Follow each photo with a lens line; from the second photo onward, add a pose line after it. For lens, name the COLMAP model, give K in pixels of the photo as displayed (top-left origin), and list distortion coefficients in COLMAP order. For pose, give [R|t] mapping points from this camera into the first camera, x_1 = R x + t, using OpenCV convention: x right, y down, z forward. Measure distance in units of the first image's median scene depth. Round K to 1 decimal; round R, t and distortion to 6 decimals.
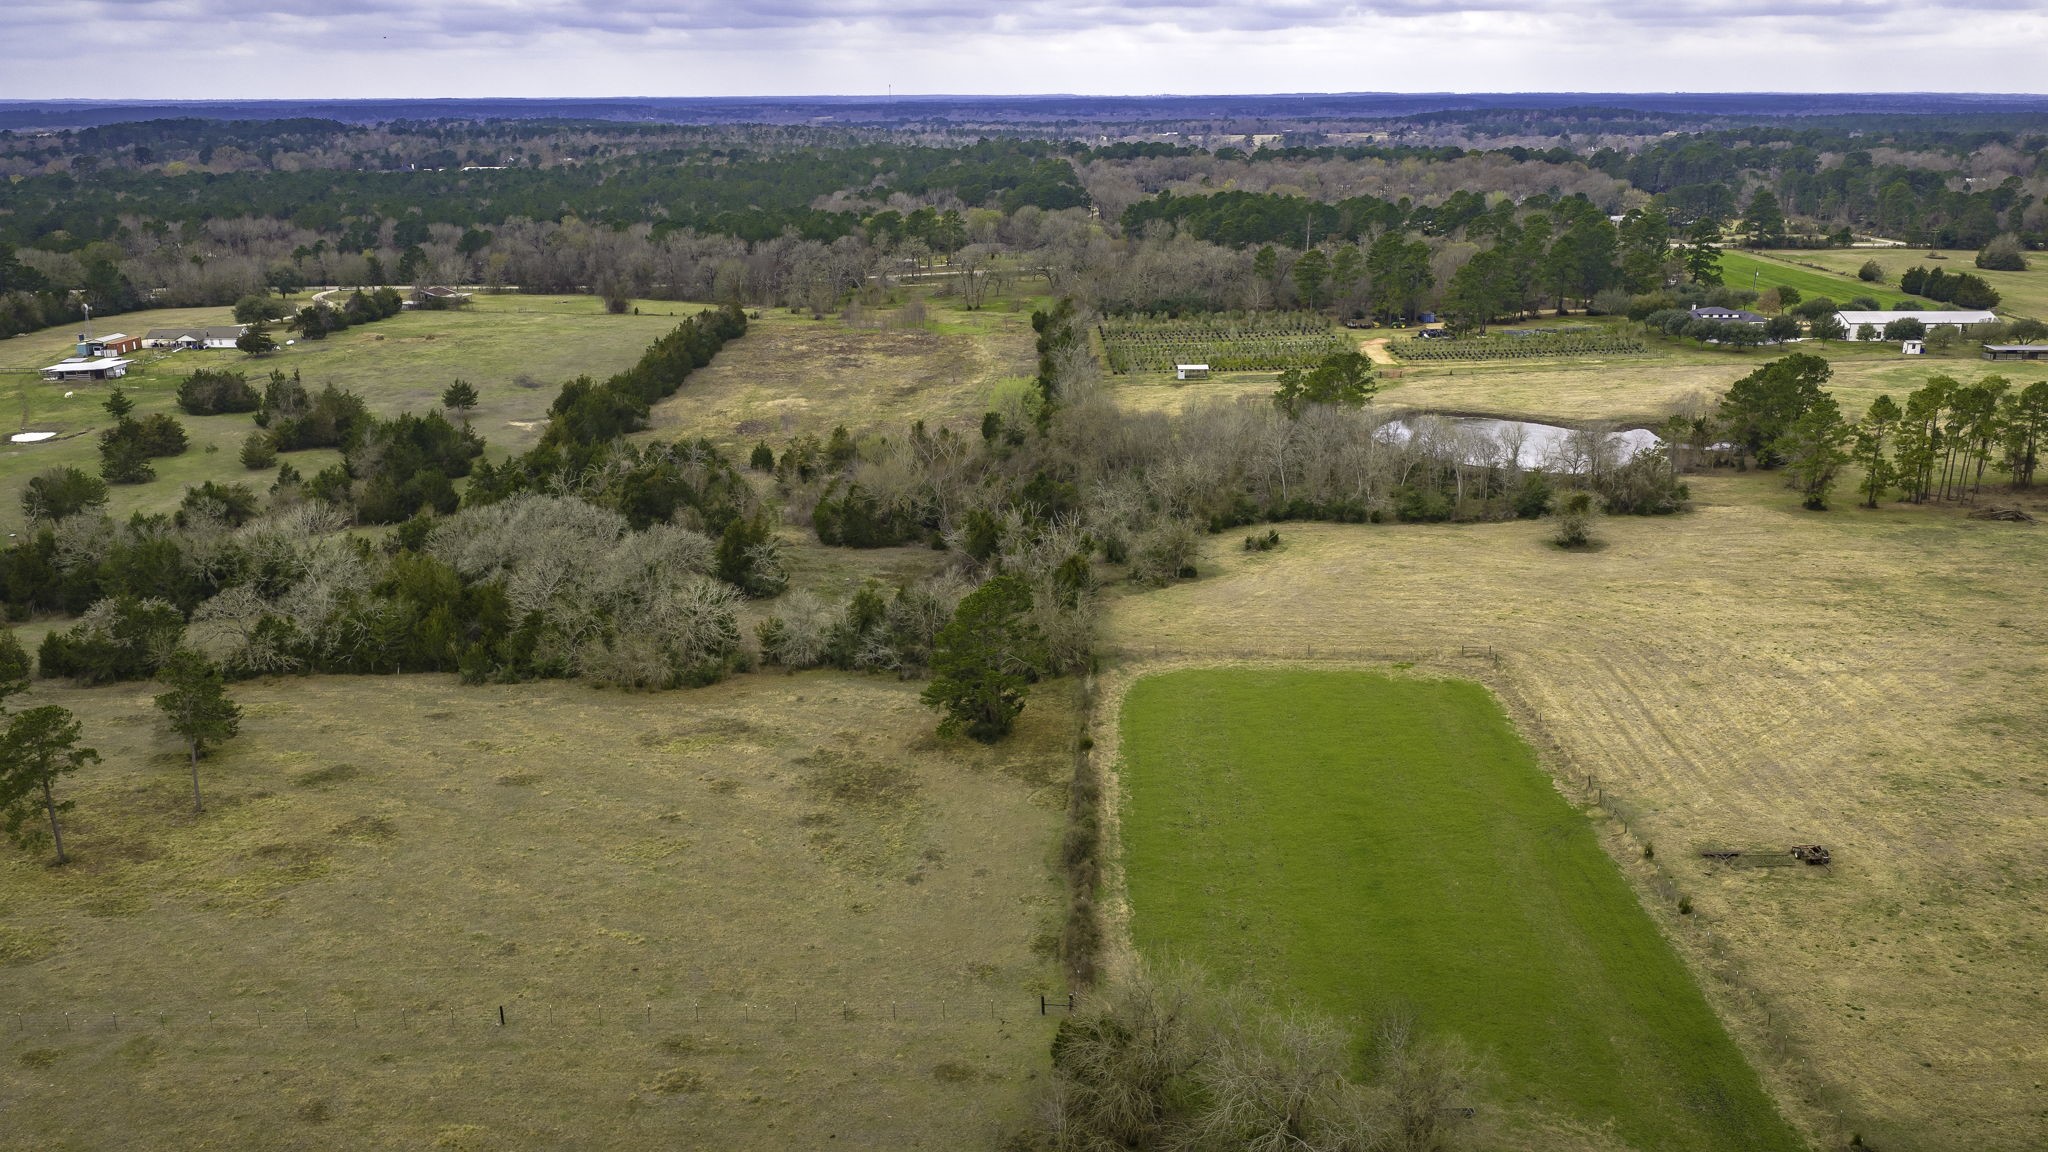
lens RADIAL K [[1692.3, 0, 1024.0], [0, 1692.3, 576.0], [0, 0, 1]] dist [0.029241, -0.061968]
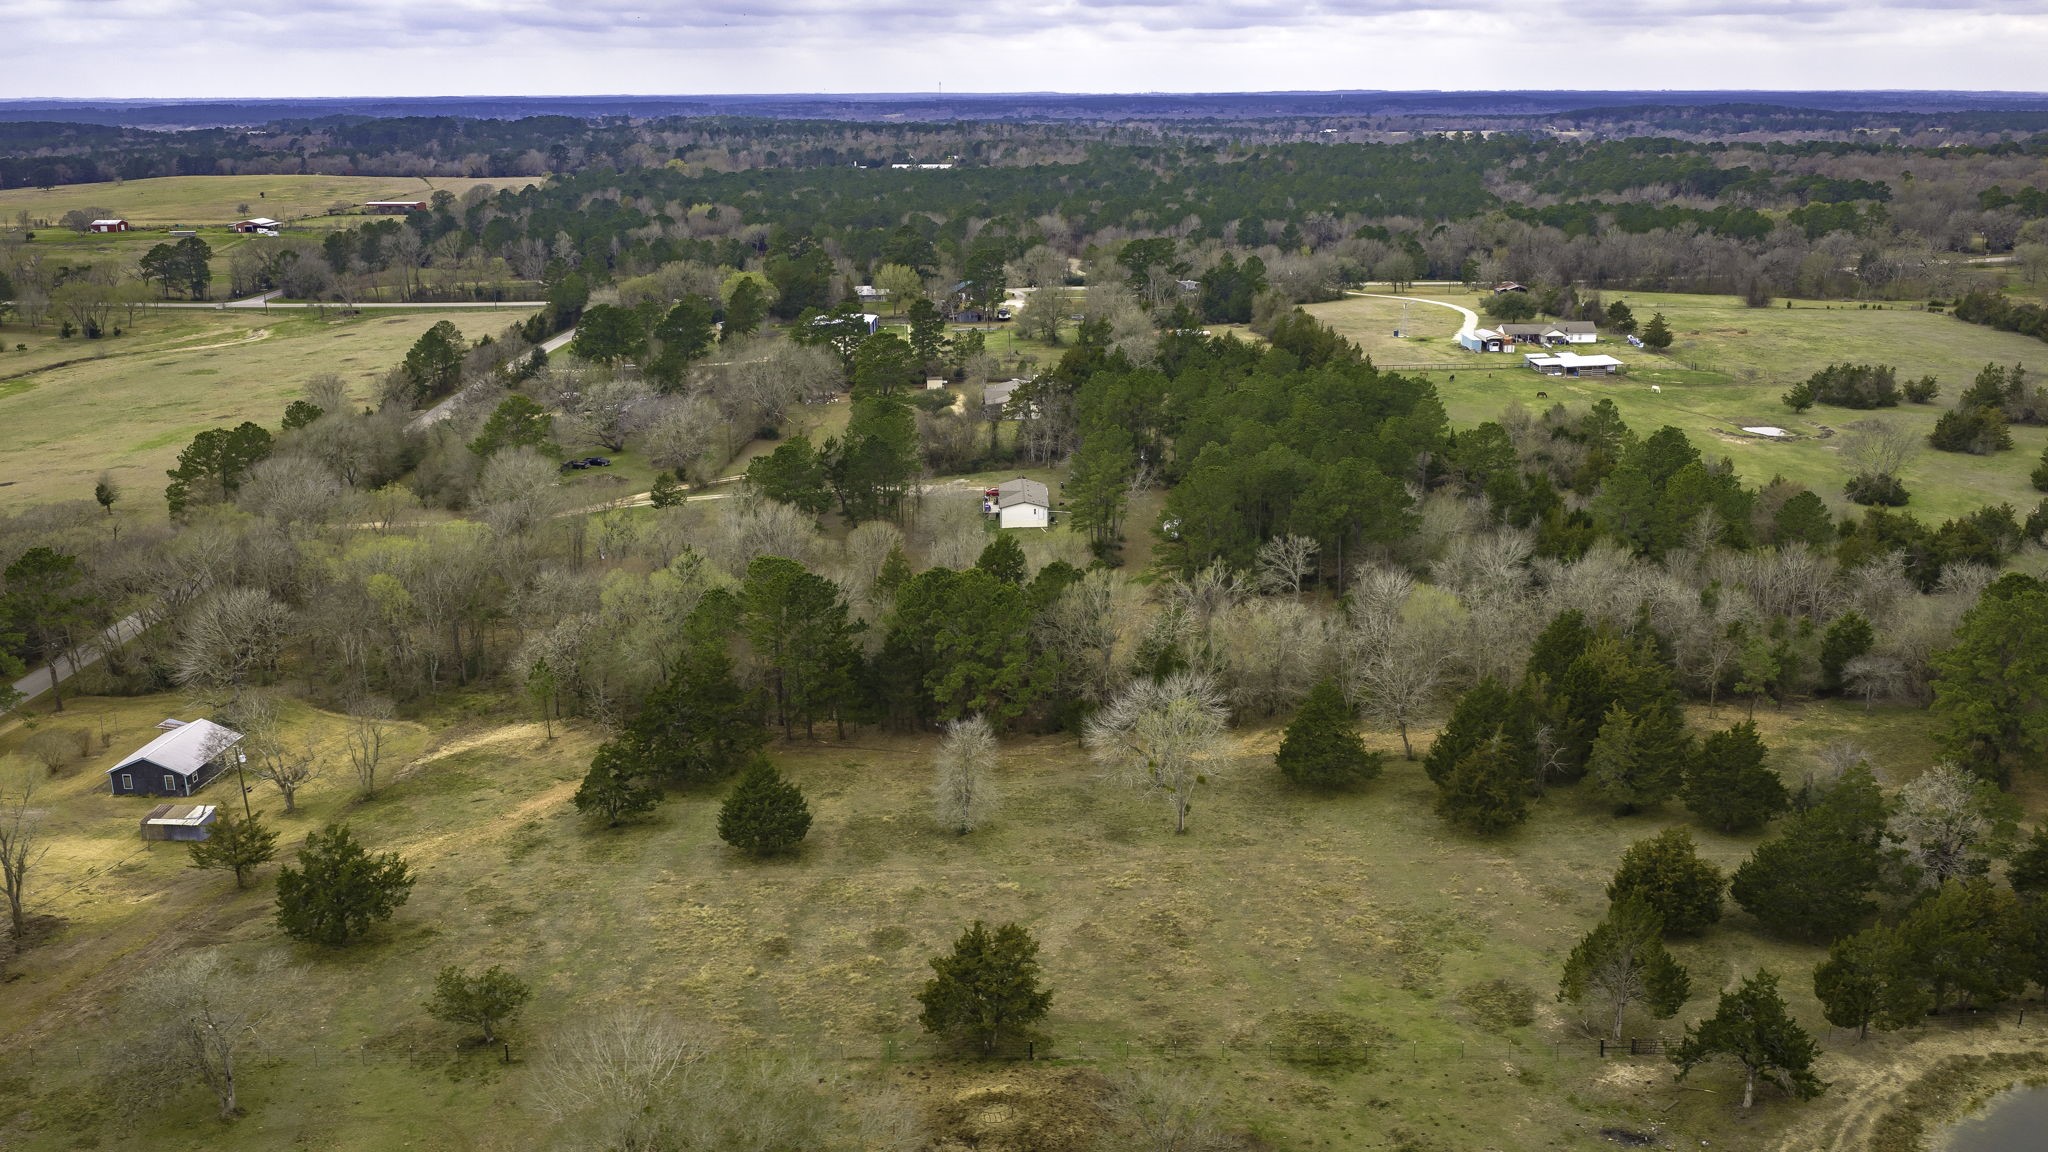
lens RADIAL K [[1692.3, 0, 1024.0], [0, 1692.3, 576.0], [0, 0, 1]] dist [0.029241, -0.061968]
pose [[0.999618, -0.008477, 0.026288, -0.977775], [0.008456, 0.999964, 0.000916, -0.005326], [-0.026294, -0.000694, 0.999654, 0.029112]]
